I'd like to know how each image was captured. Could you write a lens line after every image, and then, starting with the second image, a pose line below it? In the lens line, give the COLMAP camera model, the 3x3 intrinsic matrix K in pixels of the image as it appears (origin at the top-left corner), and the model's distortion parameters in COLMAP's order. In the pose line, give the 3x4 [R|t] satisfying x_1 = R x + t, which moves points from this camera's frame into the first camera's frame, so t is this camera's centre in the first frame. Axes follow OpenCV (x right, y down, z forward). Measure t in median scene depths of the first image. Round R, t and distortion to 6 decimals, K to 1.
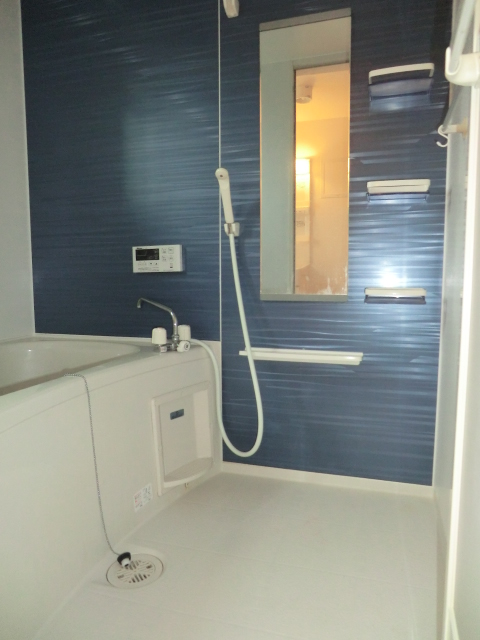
lens RADIAL K [[453.3, 0, 240.0], [0, 453.3, 320.0], [0, 0, 1]] dist [-0.110265, 0.092863]
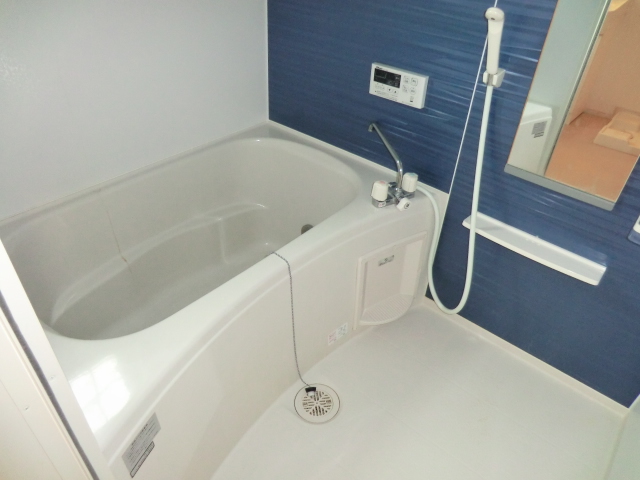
lens RADIAL K [[453.3, 0, 320.0], [0, 453.3, 240.0], [0, 0, 1]] dist [-0.110265, 0.092863]
pose [[0.920864, 0.270690, -0.280602, -0.003044], [-0.093827, 0.852410, 0.514386, -0.326426], [0.378427, -0.447351, 0.810352, 0.138662]]
